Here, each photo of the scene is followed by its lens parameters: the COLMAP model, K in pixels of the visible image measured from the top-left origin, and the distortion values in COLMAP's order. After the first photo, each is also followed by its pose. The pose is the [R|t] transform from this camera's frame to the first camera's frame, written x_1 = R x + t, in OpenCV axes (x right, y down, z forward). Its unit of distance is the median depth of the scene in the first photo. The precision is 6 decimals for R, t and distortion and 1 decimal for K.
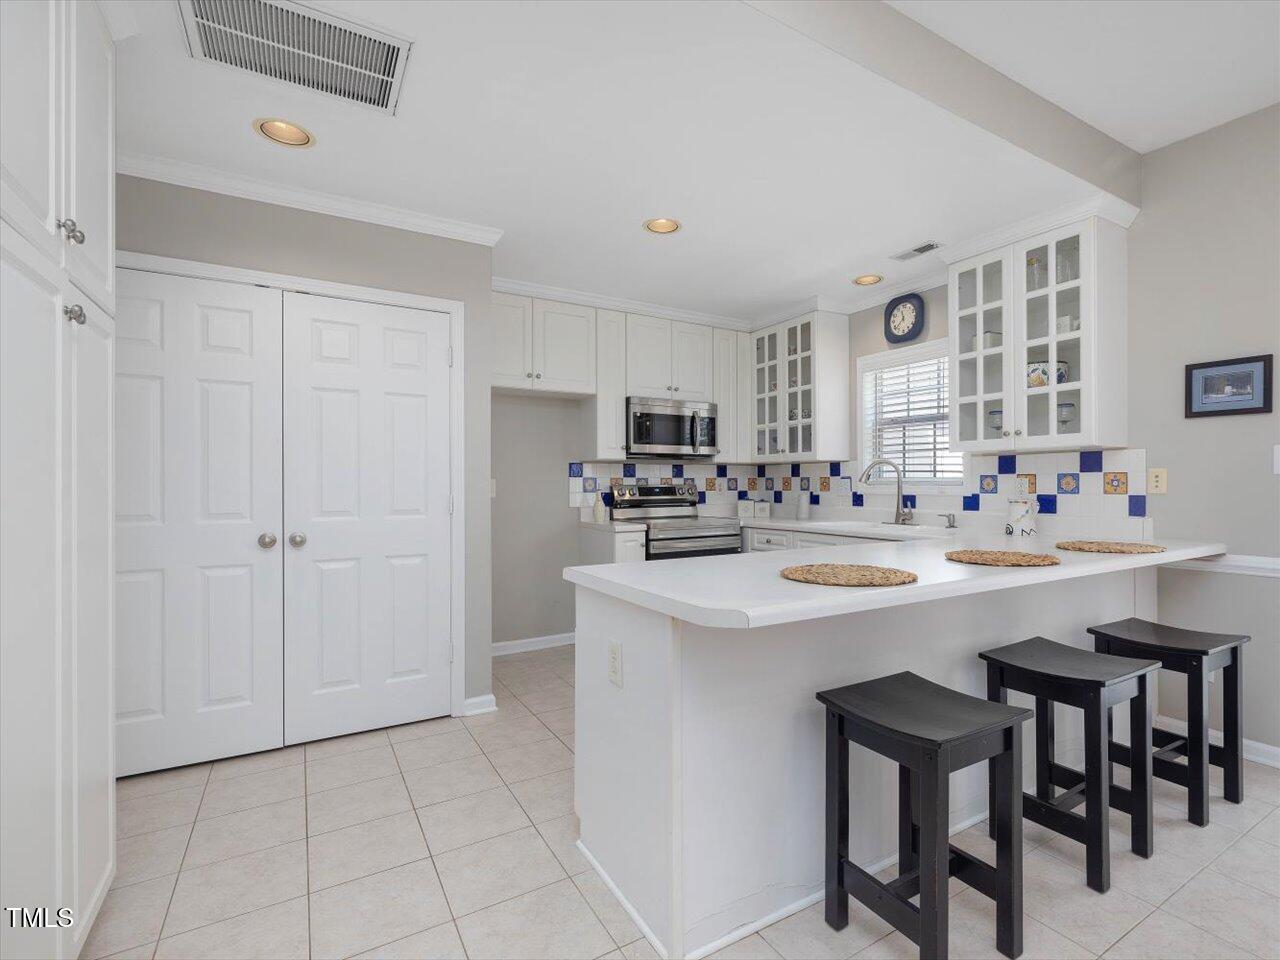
lens RADIAL K [[615.4, 0, 681.2], [0, 615.4, 486.4], [0, 0, 1]] dist [0.001175, 0.000423]
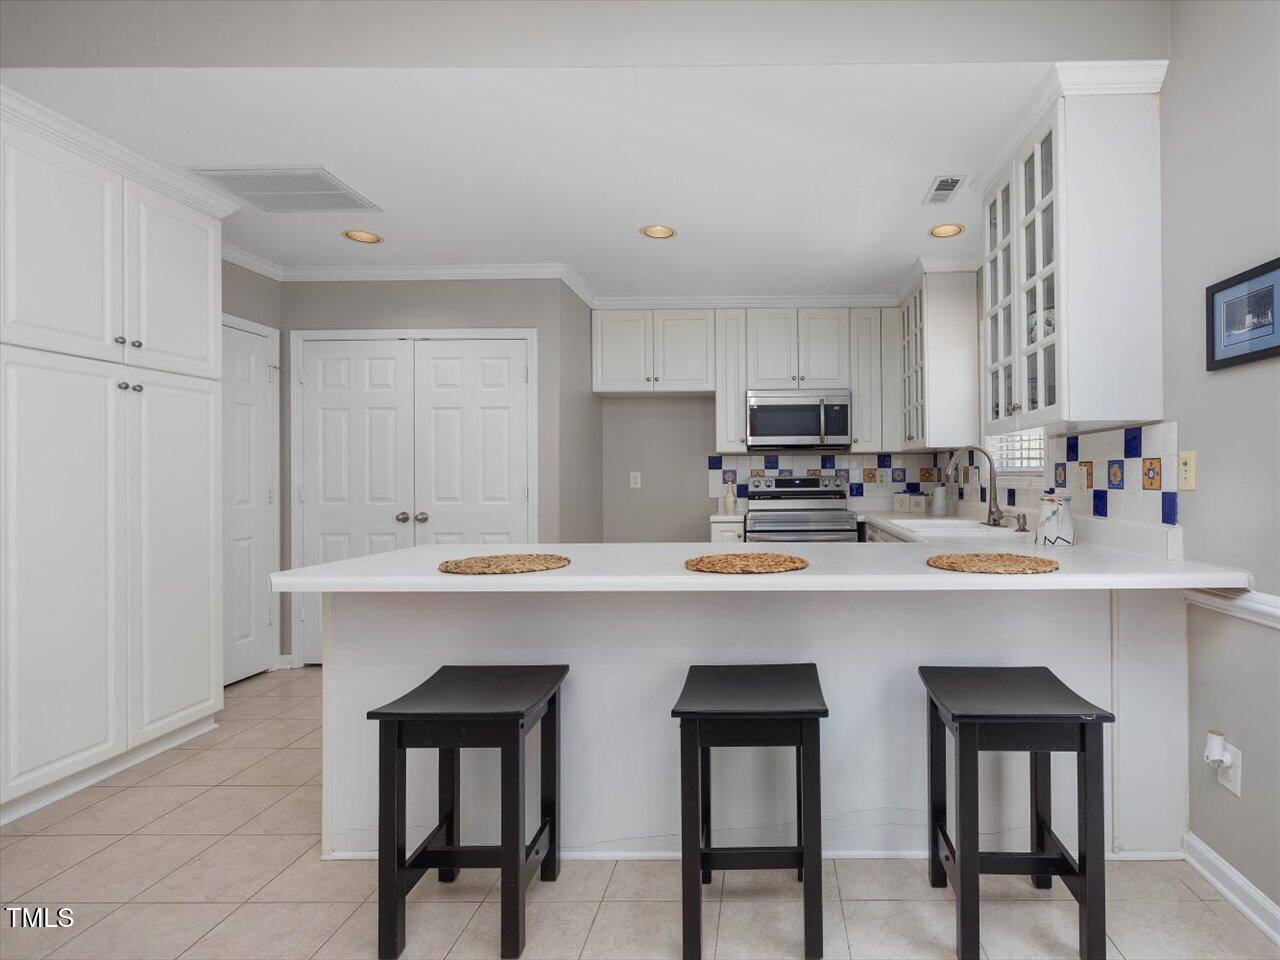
lens RADIAL K [[631.9, 0, 761.0], [0, 631.9, 474.7], [0, 0, 1]] dist [0.000956, -0.000019]
pose [[0.841746, -0.003695, -0.539861, 0.598985], [0.002107, 0.999991, -0.003559, -0.002289], [0.539869, 0.001858, 0.841747, 0.156717]]
